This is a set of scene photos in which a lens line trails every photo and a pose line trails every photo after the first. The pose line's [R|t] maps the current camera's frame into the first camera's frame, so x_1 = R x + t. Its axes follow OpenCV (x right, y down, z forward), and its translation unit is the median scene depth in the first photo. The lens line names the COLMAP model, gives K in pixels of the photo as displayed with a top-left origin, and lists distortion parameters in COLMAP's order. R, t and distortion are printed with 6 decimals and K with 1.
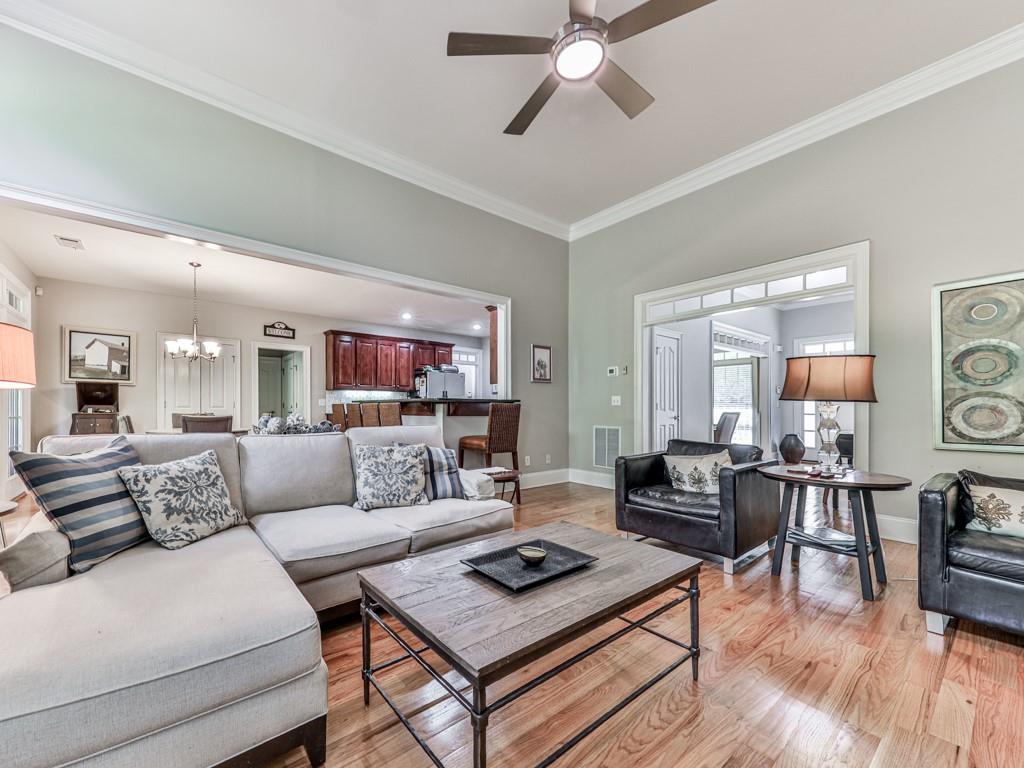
lens RADIAL K [[411.4, 0, 450.2], [0, 411.4, 407.4], [0, 0, 1]] dist [0.000803, 0.000085]
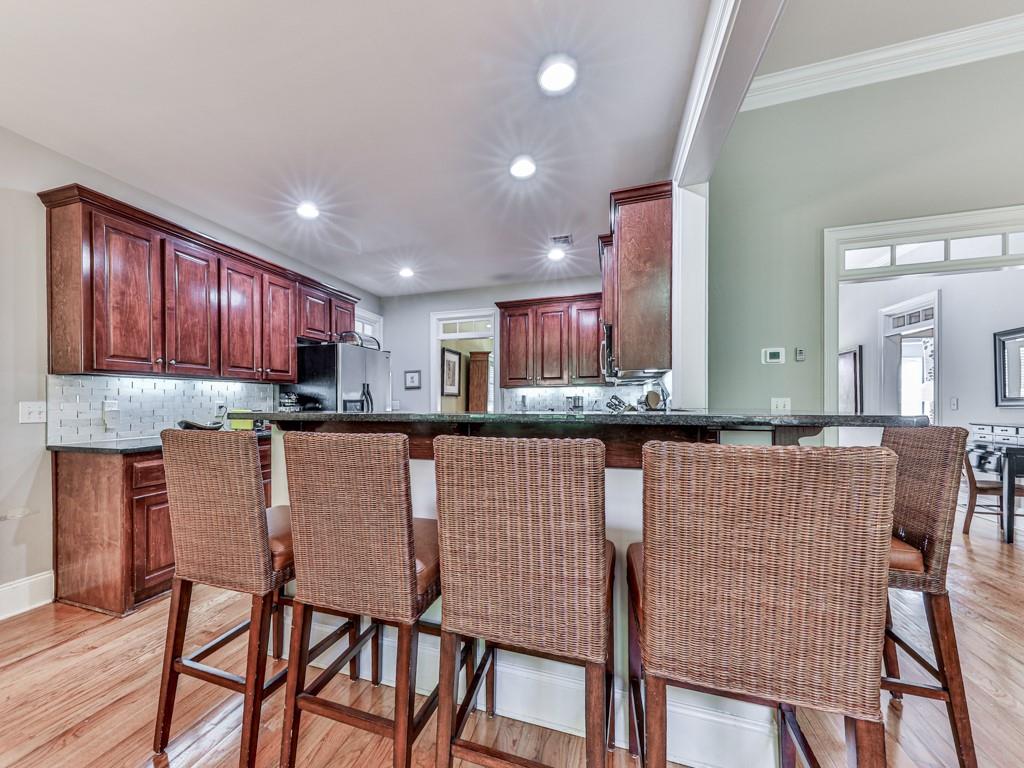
lens RADIAL K [[409.5, 0, 462.8], [0, 409.5, 400.5], [0, 0, 1]] dist [0.010344, -0.003417]
pose [[0.828296, -0.005579, 0.560263, -0.277894], [0.007227, 0.999974, -0.000728, -0.023998], [-0.560244, 0.004652, 0.828315, 0.708853]]
